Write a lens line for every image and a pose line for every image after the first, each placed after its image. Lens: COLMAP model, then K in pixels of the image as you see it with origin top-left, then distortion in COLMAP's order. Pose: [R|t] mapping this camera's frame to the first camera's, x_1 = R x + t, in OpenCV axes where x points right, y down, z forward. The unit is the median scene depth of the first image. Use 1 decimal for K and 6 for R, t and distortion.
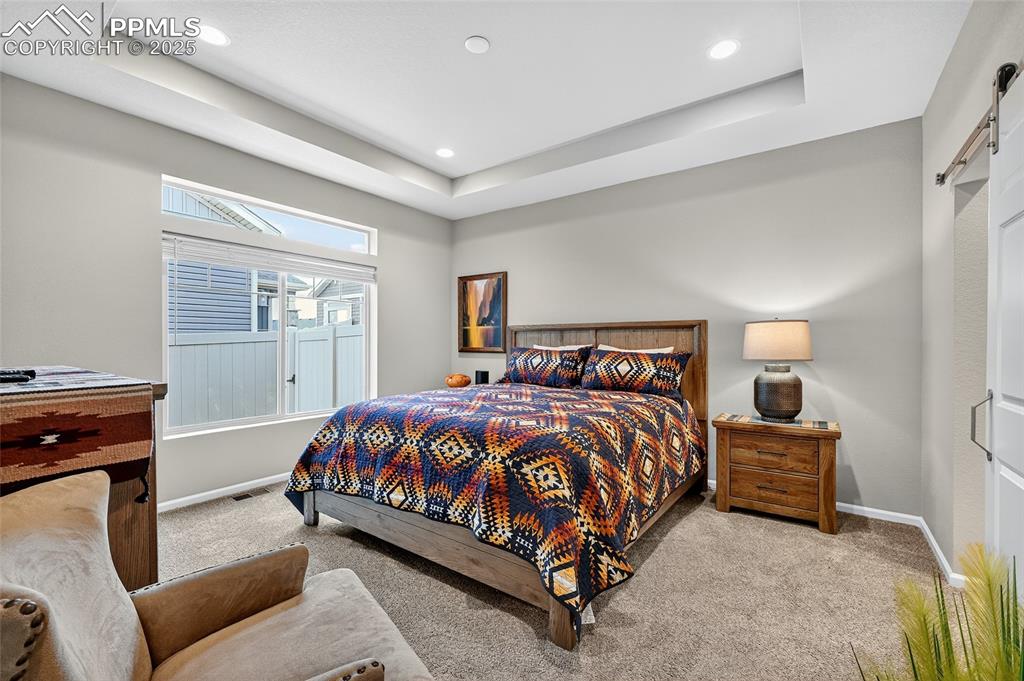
lens RADIAL K [[410.7, 0, 516.2], [0, 410.7, 340.3], [0, 0, 1]] dist [0.001513, -0.000120]
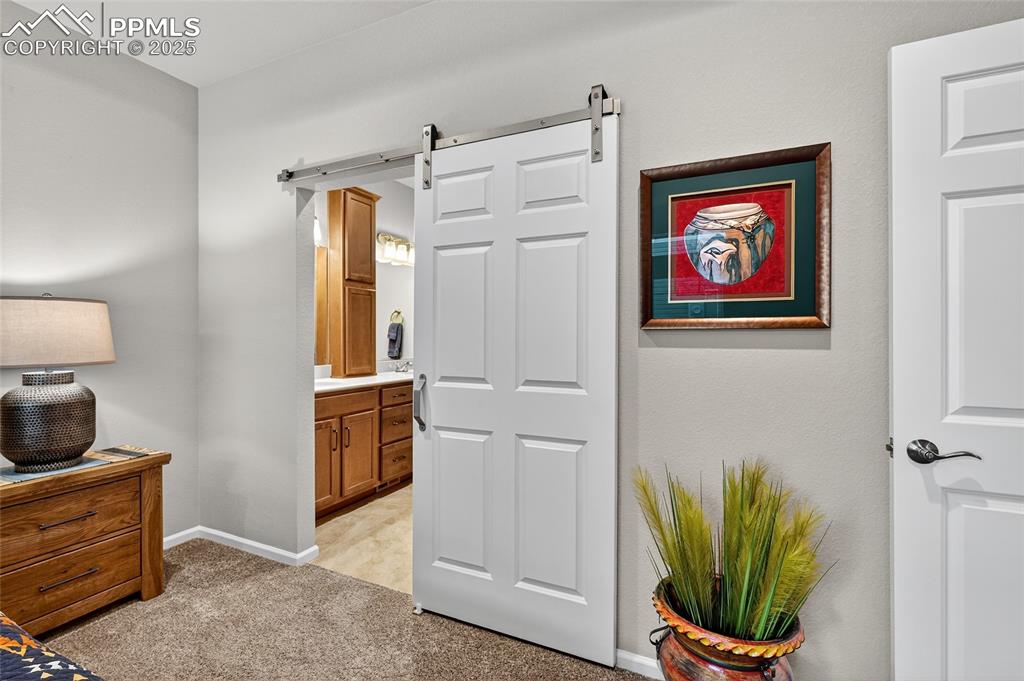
lens RADIAL K [[461.8, 0, 514.5], [0, 461.8, 343.1], [0, 0, 1]] dist [0.003268, 0.000443]
pose [[-0.171369, -0.012312, 0.985130, -0.142824], [-0.009916, 0.999893, 0.010771, 0.002997], [-0.985157, -0.007923, -0.171472, 0.467732]]
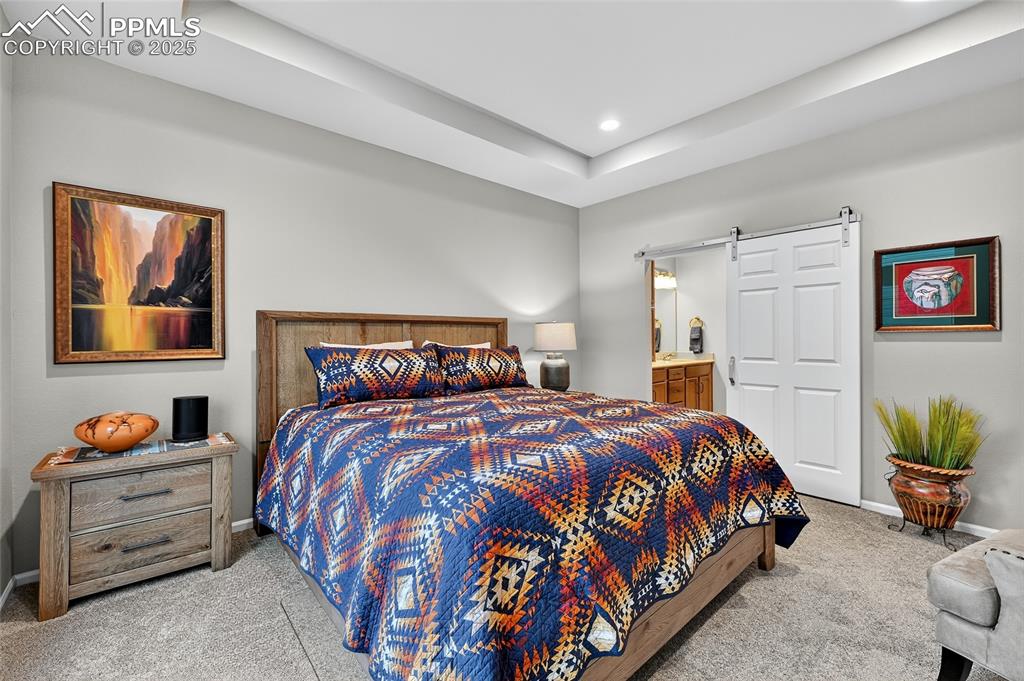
lens RADIAL K [[461.8, 0, 484.3], [0, 461.8, 339.7], [0, 0, 1]] dist [0.003268, 0.000443]
pose [[0.226525, -0.006100, 0.973986, -0.951998], [-0.000511, 0.999980, 0.006382, 0.001471], [-0.974005, -0.001943, 0.226517, 0.905949]]
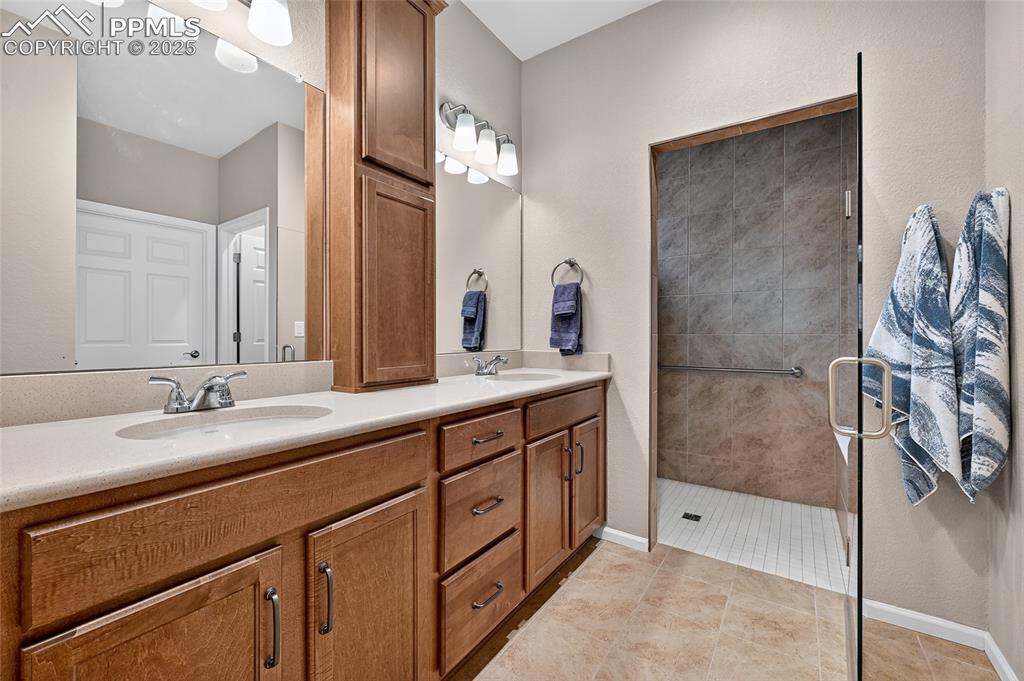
lens RADIAL K [[410.7, 0, 513.3], [0, 410.7, 338.3], [0, 0, 1]] dist [0.001513, -0.000120]
pose [[-0.022189, -0.001191, 0.999753, 0.663445], [-0.006570, 0.999978, 0.001045, 0.051192], [-0.999732, -0.006545, -0.022196, 0.538653]]
